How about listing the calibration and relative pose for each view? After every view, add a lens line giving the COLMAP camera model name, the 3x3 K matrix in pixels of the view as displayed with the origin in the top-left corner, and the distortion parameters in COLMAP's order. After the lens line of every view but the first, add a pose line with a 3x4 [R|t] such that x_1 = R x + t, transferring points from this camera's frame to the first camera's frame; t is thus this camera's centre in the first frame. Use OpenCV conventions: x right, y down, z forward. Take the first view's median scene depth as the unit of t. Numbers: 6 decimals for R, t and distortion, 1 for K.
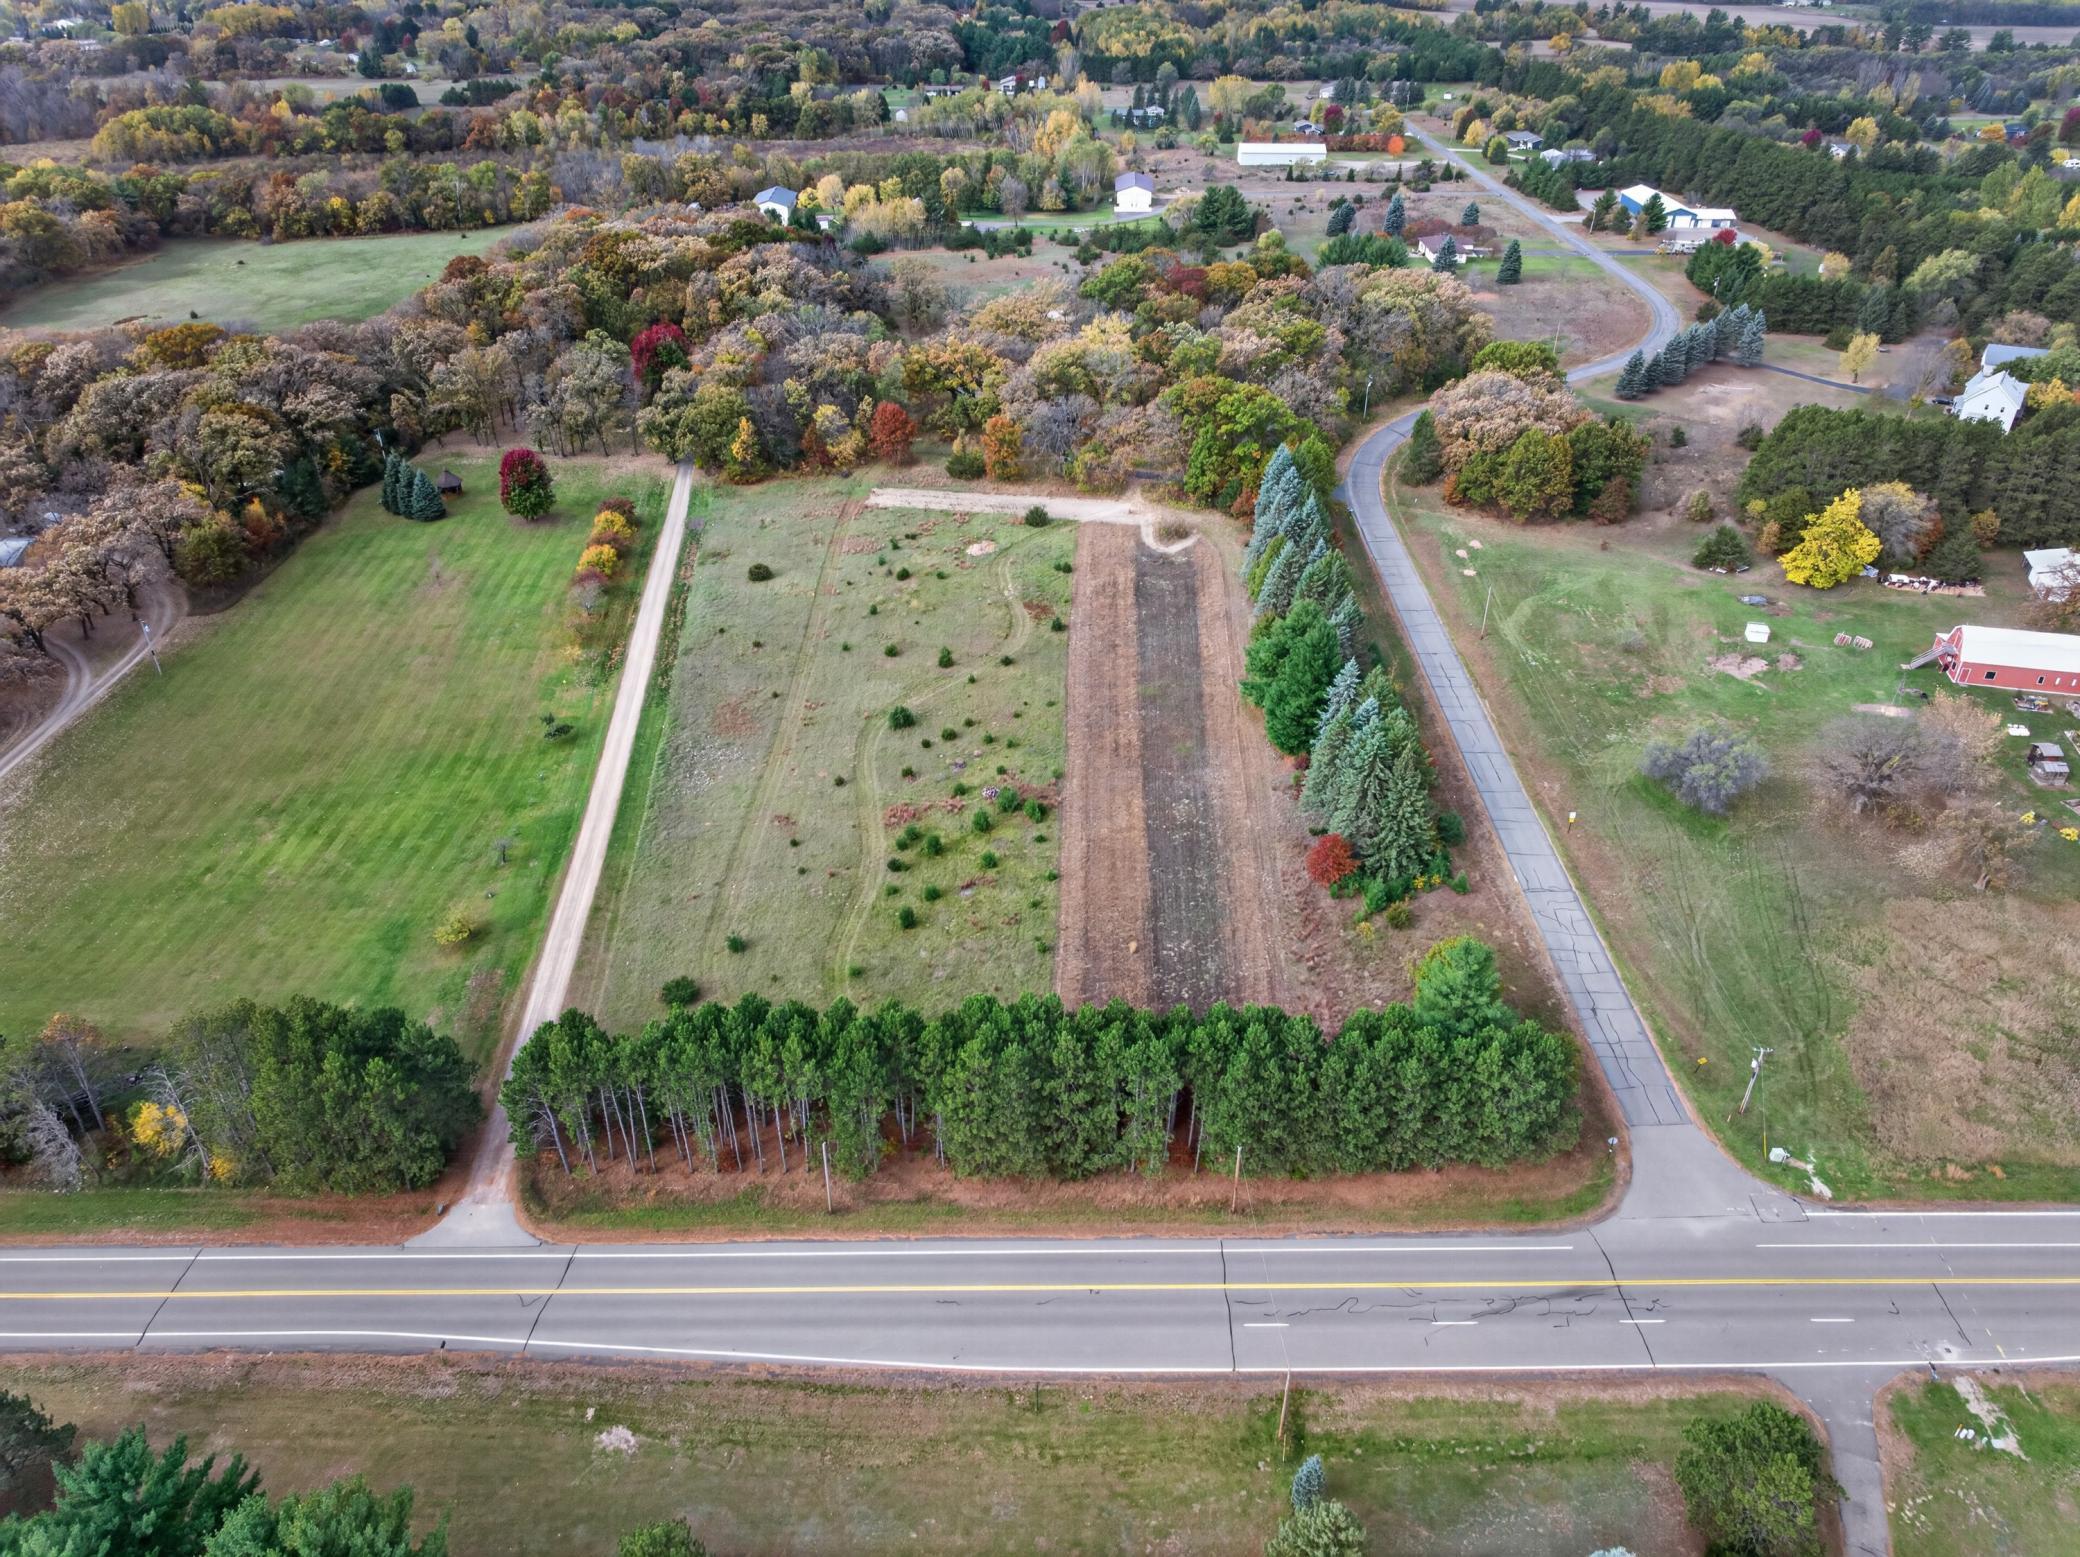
lens RADIAL K [[1413.2, 0, 1048.6], [0, 1413.2, 777.2], [0, 0, 1]] dist [-0.006588, 0.004810]
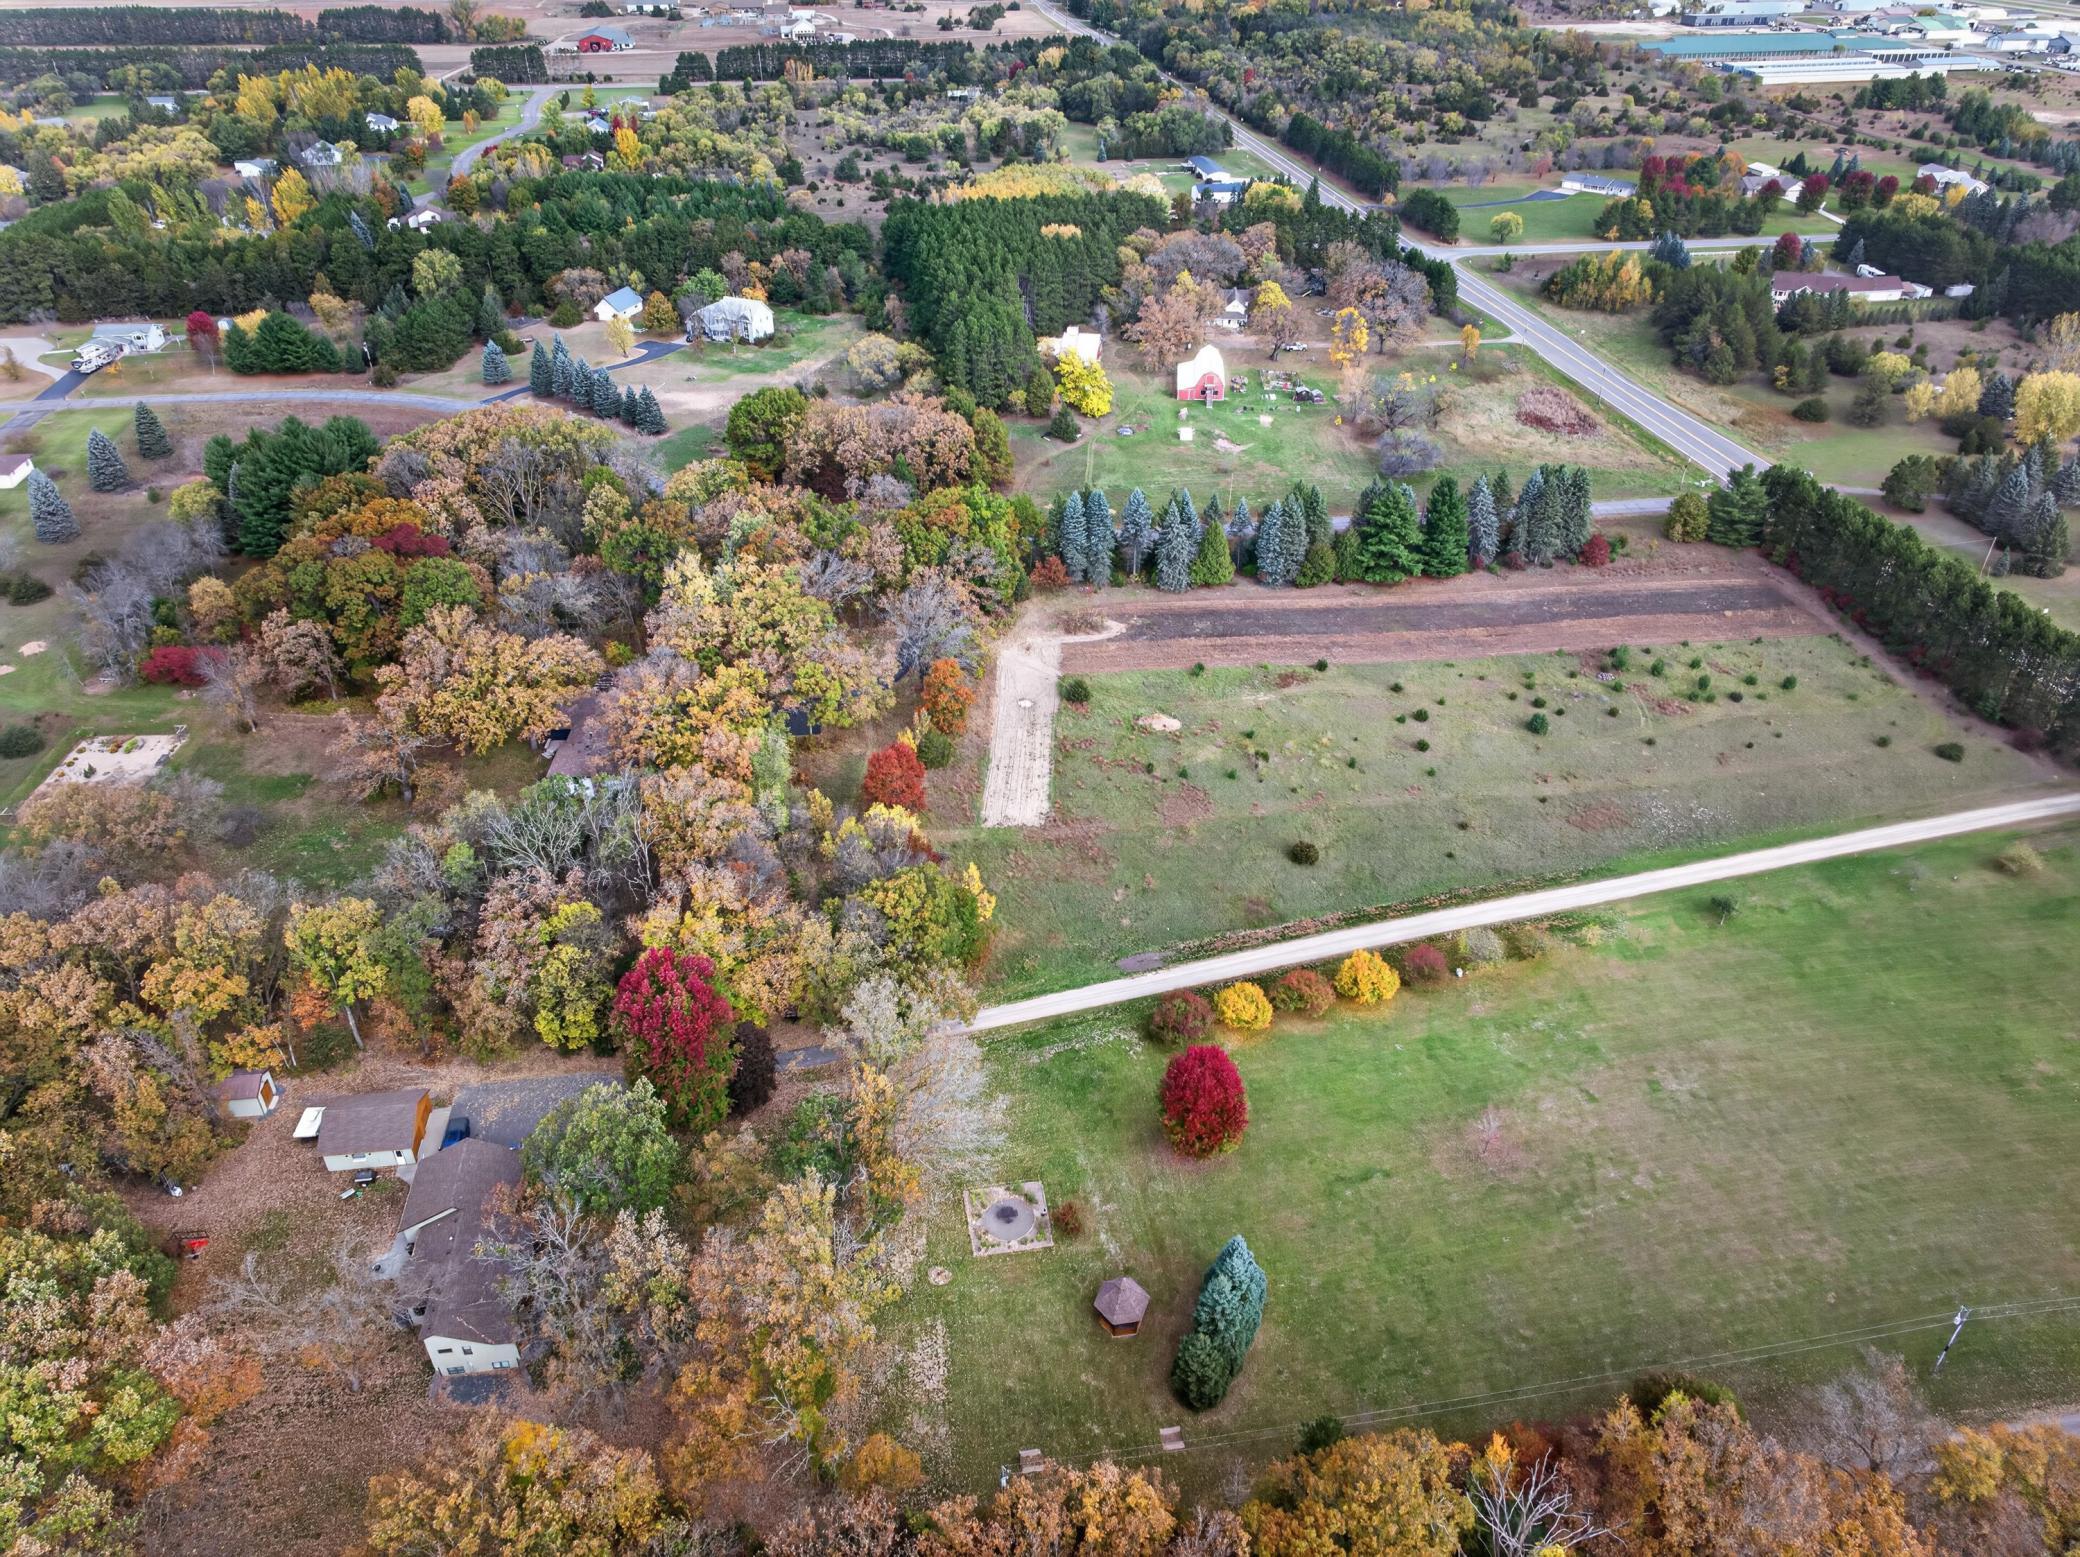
lens RADIAL K [[1444.3, 0, 1041.7], [0, 1444.3, 726.5], [0, 0, 1]] dist [-0.004897, 0.008085]
pose [[-0.156749, -0.522679, 0.837996, -0.772601], [0.528543, 0.672365, 0.518235, -0.647537], [-0.834309, 0.524150, 0.170866, 0.870111]]
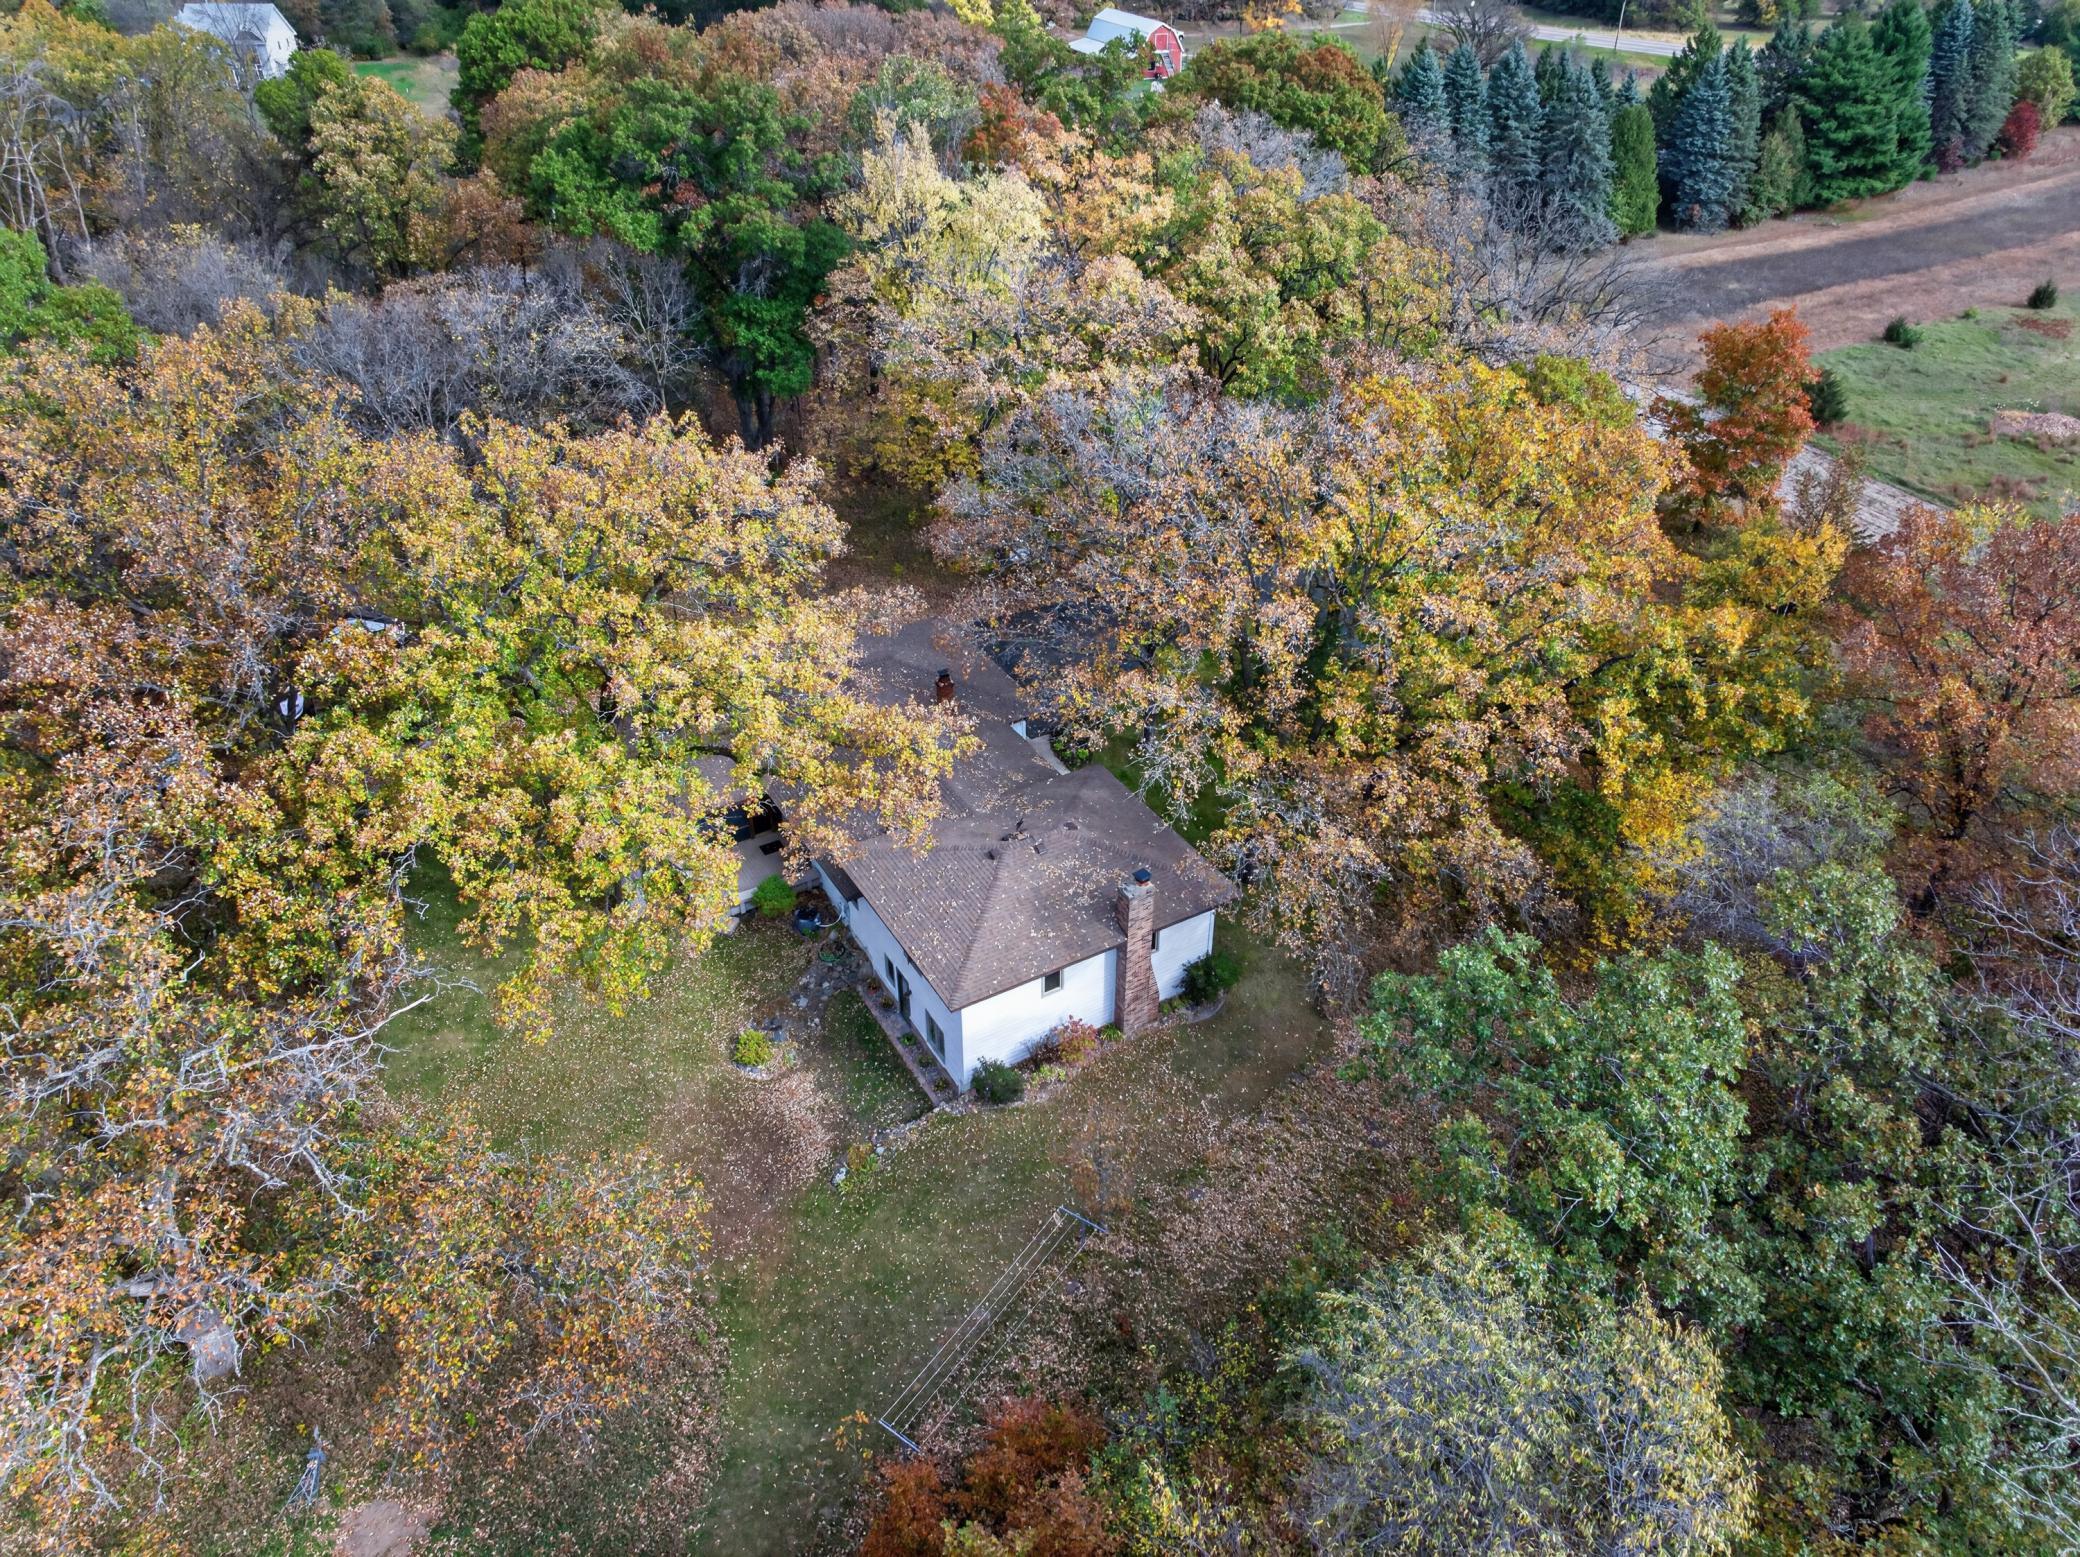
lens RADIAL K [[1413.2, 0, 1048.6], [0, 1413.2, 777.2], [0, 0, 1]] dist [-0.006588, 0.004810]
pose [[-0.589986, -0.461799, 0.662312, -0.179261], [0.429084, 0.515541, 0.741690, -0.490313], [-0.683961, 0.721775, -0.106011, 1.239499]]
